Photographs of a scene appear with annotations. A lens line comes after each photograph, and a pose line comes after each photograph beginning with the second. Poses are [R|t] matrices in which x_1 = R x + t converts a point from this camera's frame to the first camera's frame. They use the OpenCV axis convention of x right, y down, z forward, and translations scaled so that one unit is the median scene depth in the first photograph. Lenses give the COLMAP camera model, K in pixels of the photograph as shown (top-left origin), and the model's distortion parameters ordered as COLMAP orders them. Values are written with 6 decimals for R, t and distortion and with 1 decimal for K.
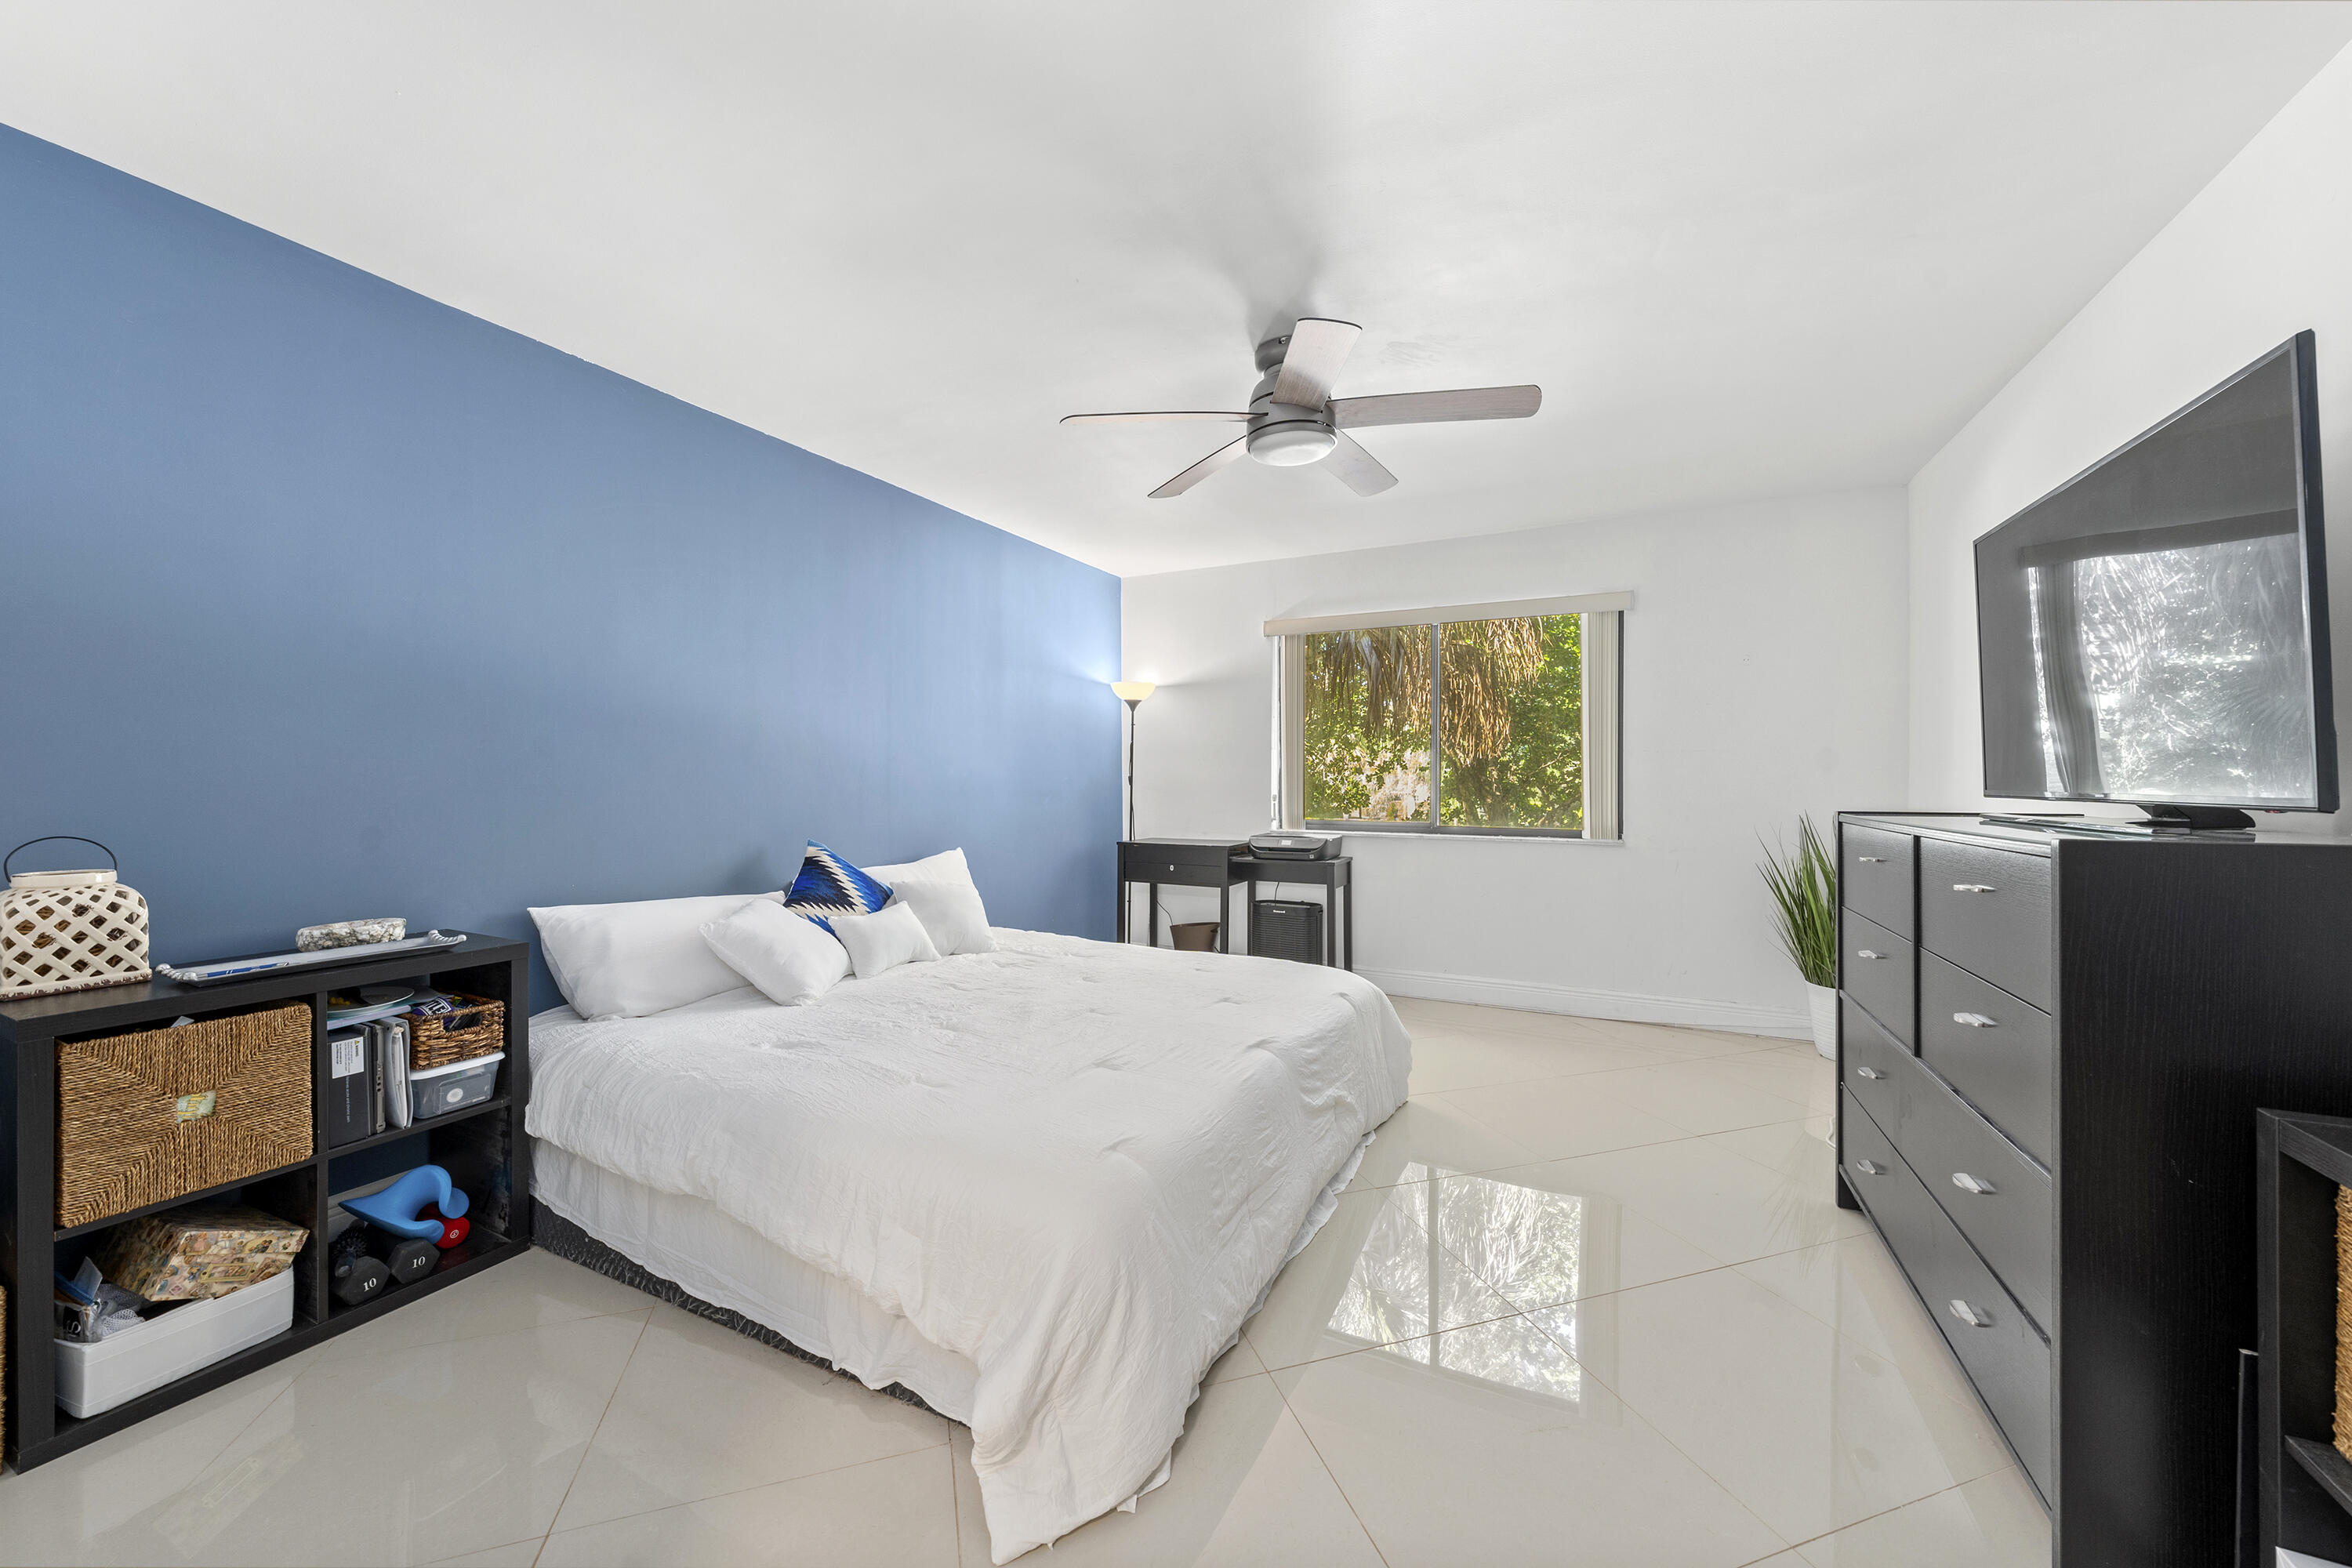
lens RADIAL K [[858.3, 0, 1176.0], [0, 858.3, 784.0], [0, 0, 1]] dist [-0.003117, -0.000366]
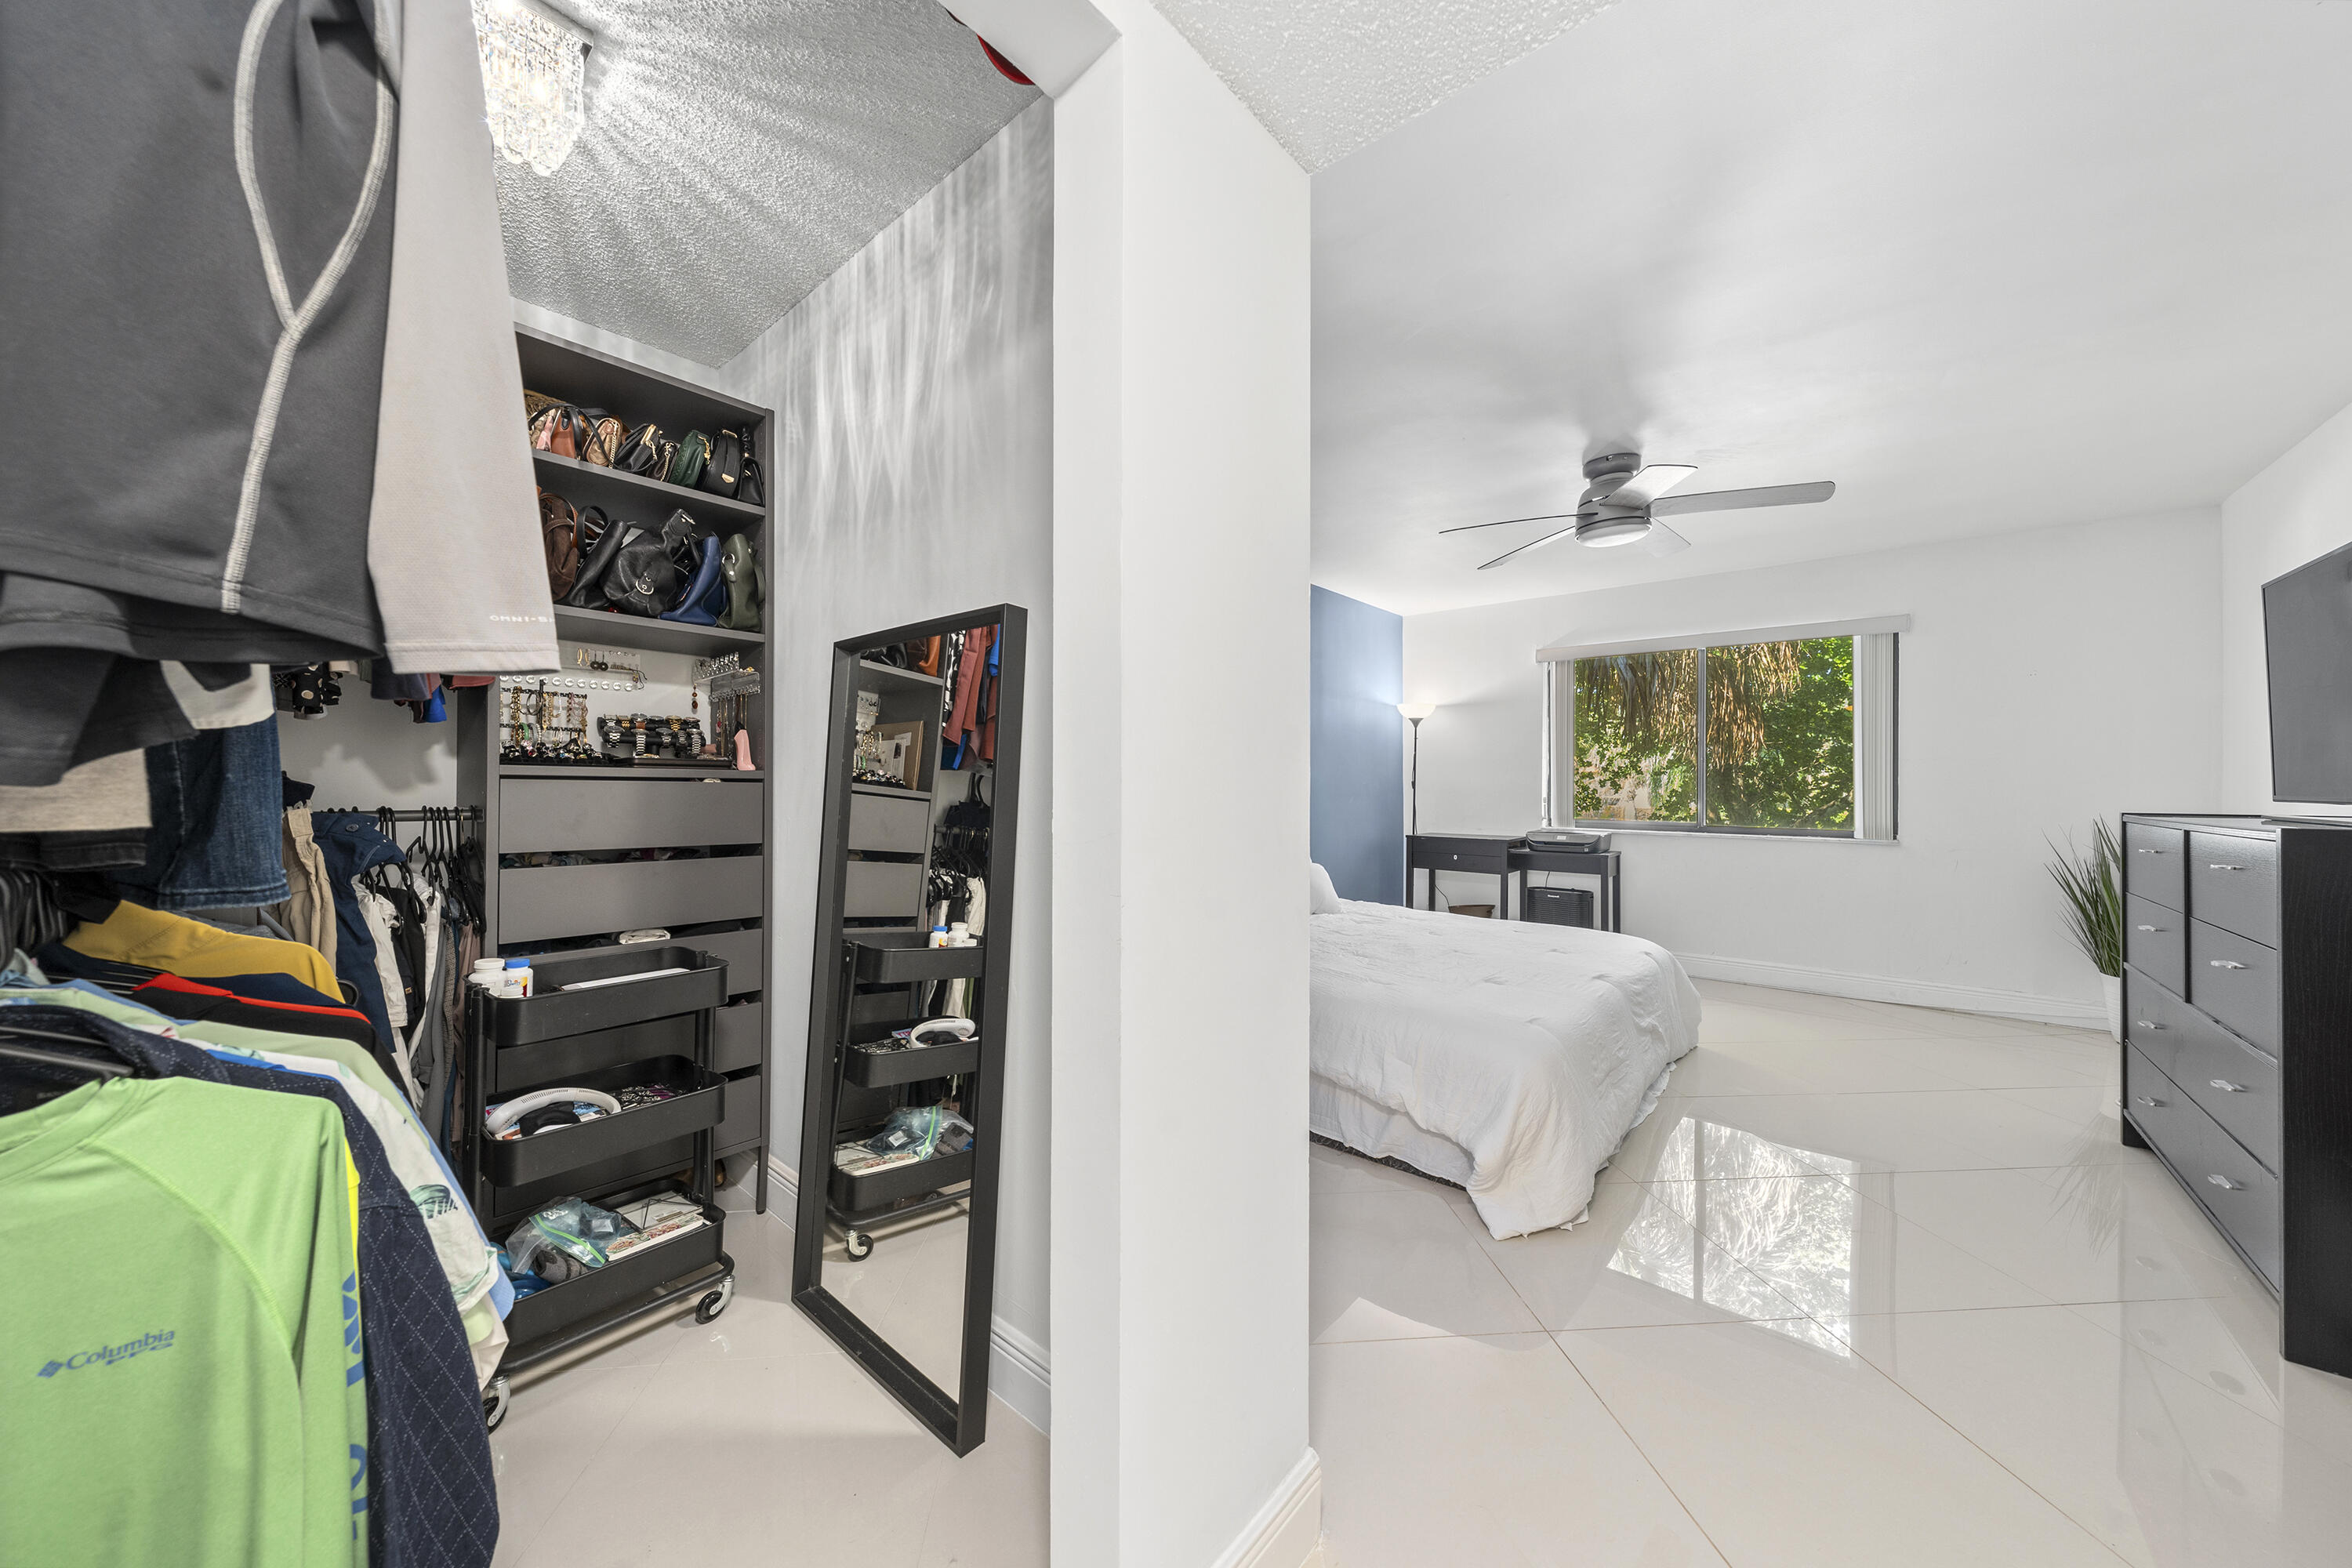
lens RADIAL K [[799.0, 0, 1176.0], [0, 799.0, 784.0], [0, 0, 1]] dist [-0.005645, -0.000045]
pose [[0.970891, 0.002702, -0.239507, -0.134731], [-0.003682, 0.999987, -0.003647, -0.000049], [0.239494, 0.004422, 0.970888, -0.214193]]
